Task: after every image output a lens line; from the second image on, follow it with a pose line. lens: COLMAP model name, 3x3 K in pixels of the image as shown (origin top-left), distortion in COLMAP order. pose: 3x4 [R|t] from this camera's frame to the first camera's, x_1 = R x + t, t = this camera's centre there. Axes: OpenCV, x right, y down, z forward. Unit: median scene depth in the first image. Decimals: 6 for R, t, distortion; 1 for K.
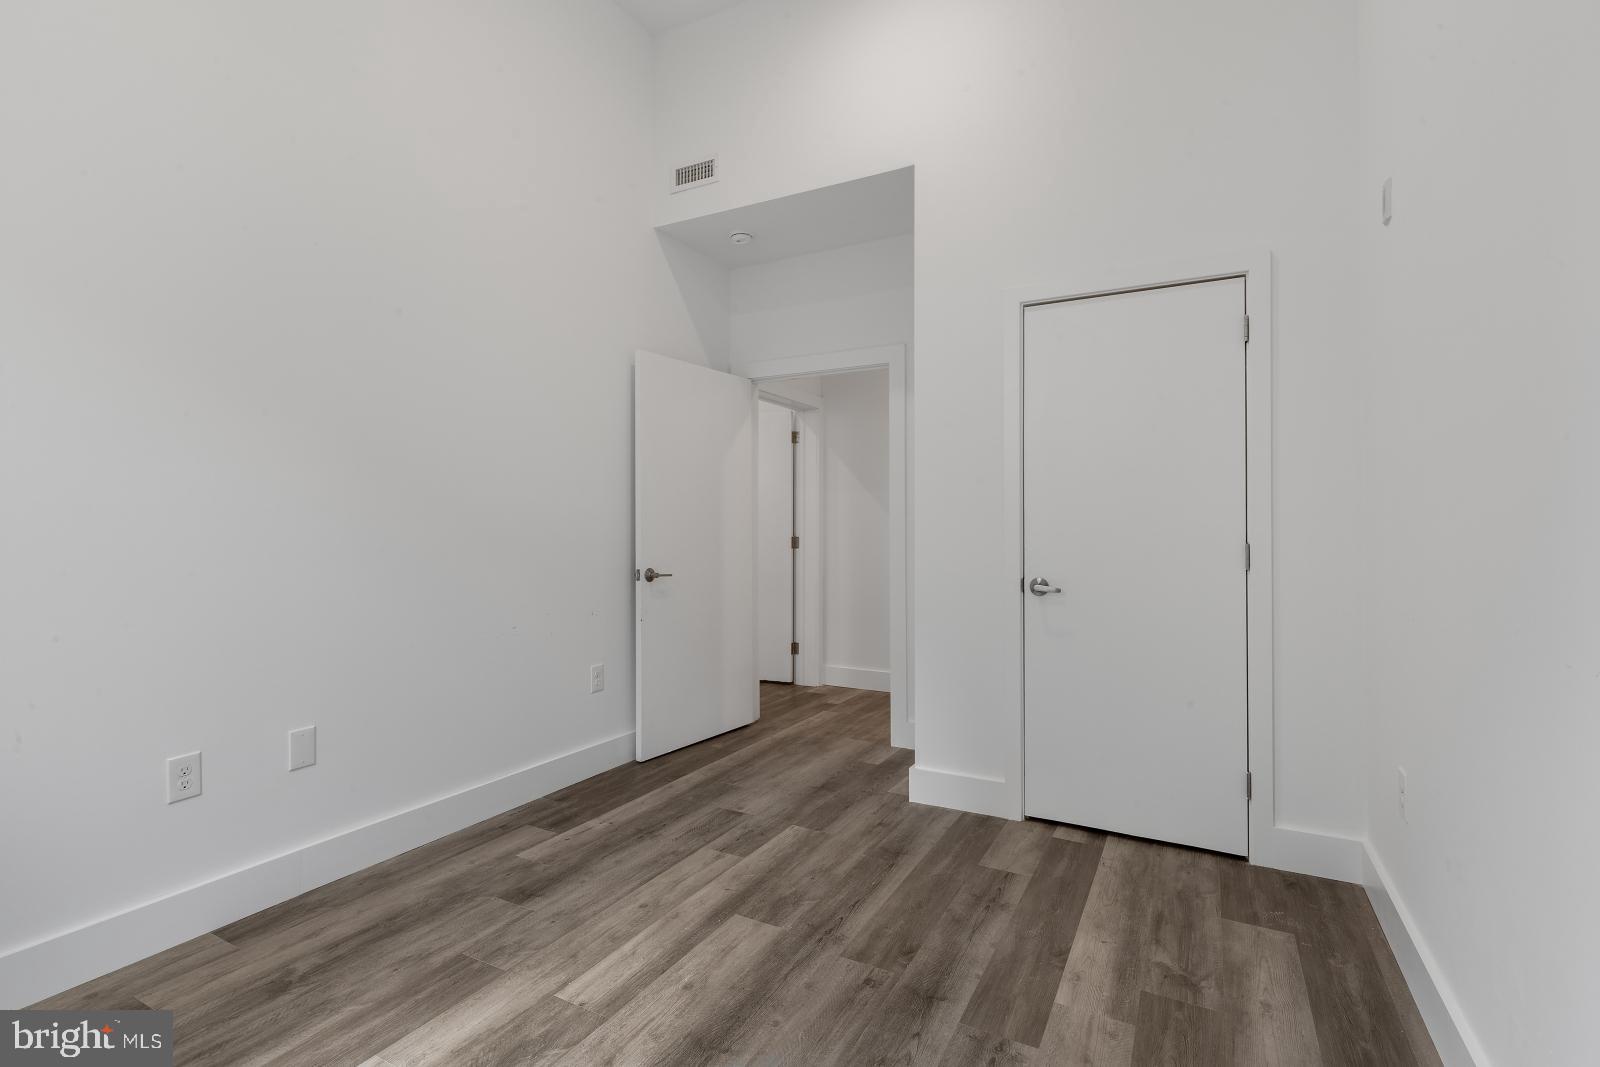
lens RADIAL K [[749.7, 0, 792.4], [0, 749.7, 519.7], [0, 0, 1]] dist [0.001371, -0.000362]
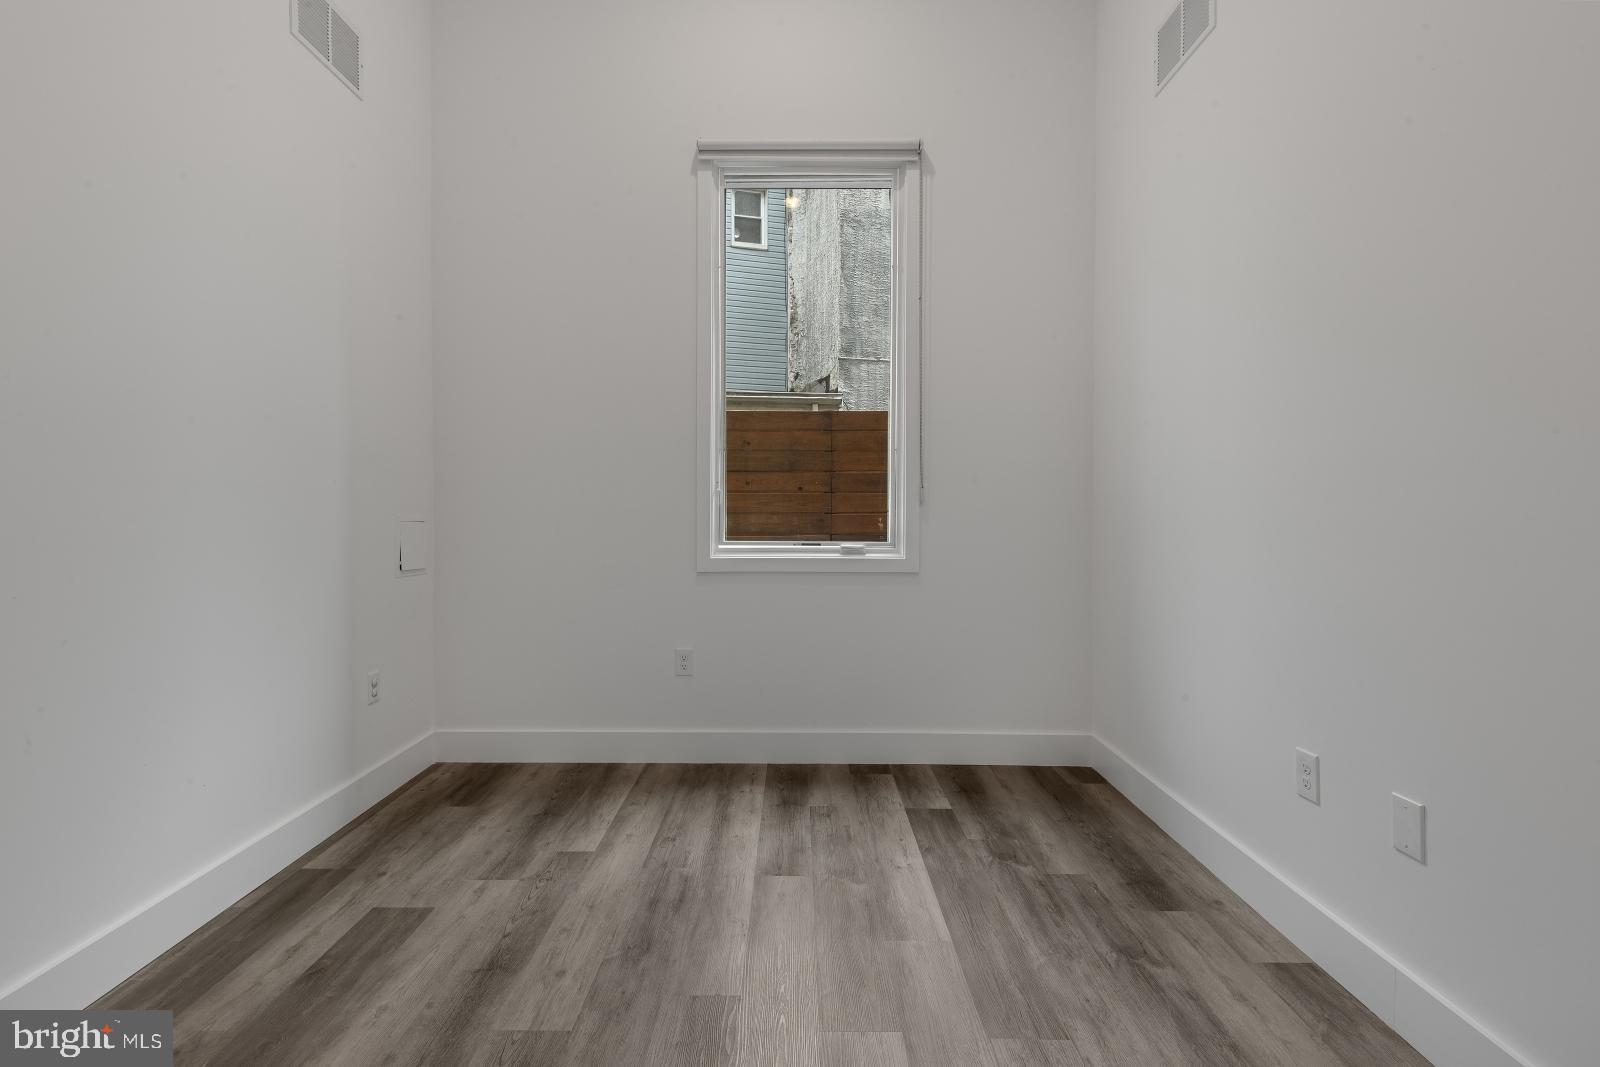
lens RADIAL K [[749.7, 0, 792.4], [0, 749.7, 519.7], [0, 0, 1]] dist [0.001371, -0.000362]
pose [[-0.882258, 0.001741, -0.470763, 0.167292], [-0.000353, 0.999990, 0.004361, 0.021041], [0.470766, 0.004014, -0.882249, 1.359929]]
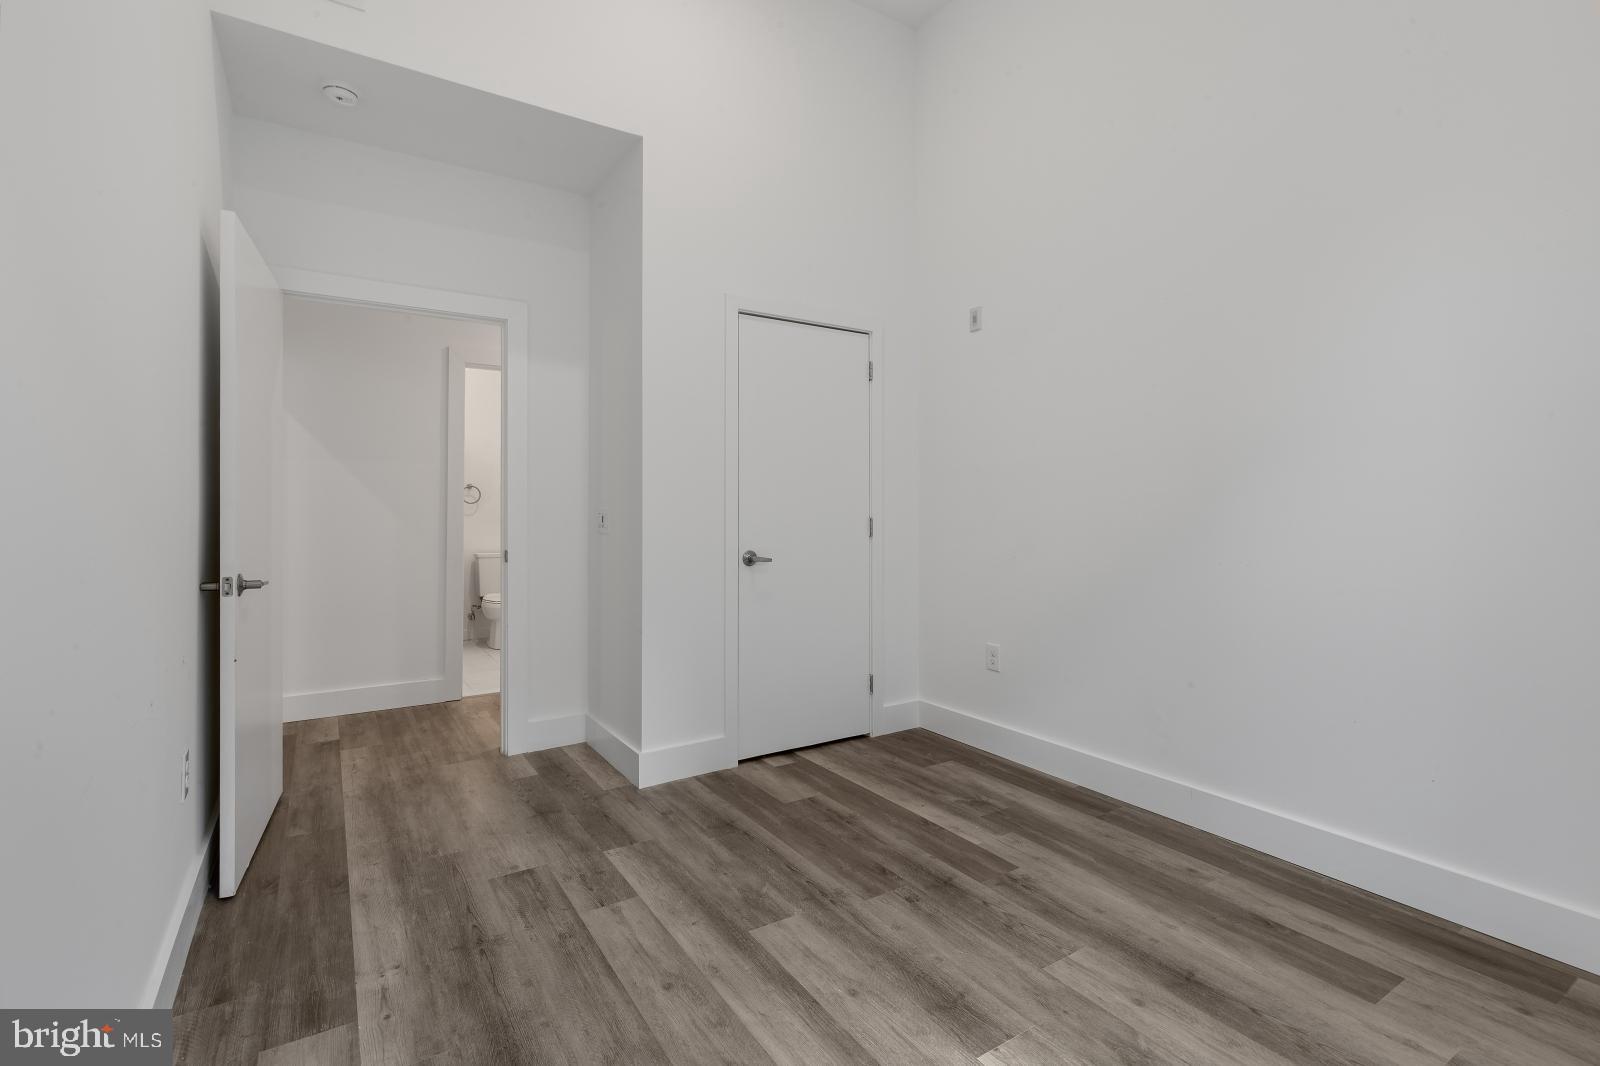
lens RADIAL K [[730.4, 0, 798.8], [0, 730.4, 527.6], [0, 0, 1]] dist [0.002062, -0.000550]
pose [[0.478976, -0.026903, 0.877415, -0.778386], [-0.005881, 0.999409, 0.033854, 0.004940], [-0.877808, -0.021375, 0.478535, 0.510040]]
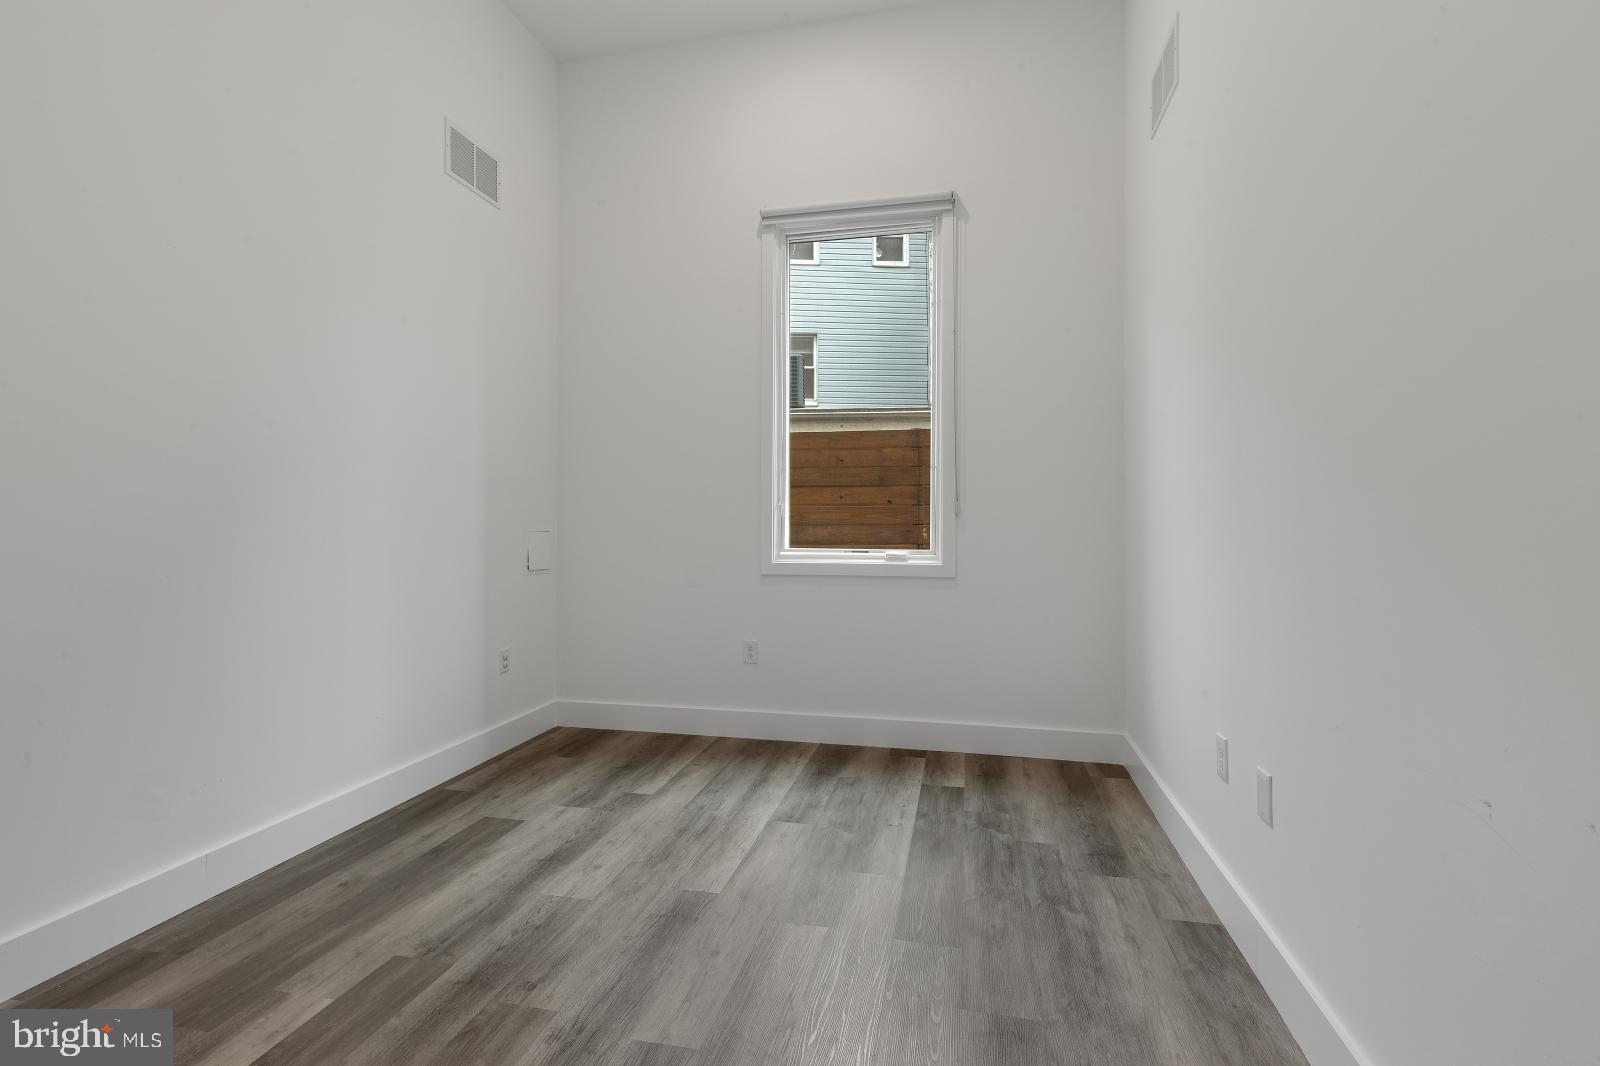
lens RADIAL K [[757.6, 0, 798.3], [0, 757.6, 512.8], [0, 0, 1]] dist [0.004576, -0.000039]
pose [[-0.962733, -0.005162, -0.270403, 0.031218], [0.000551, 0.999778, -0.021048, 0.025570], [0.270452, -0.020413, -0.962517, 1.665485]]
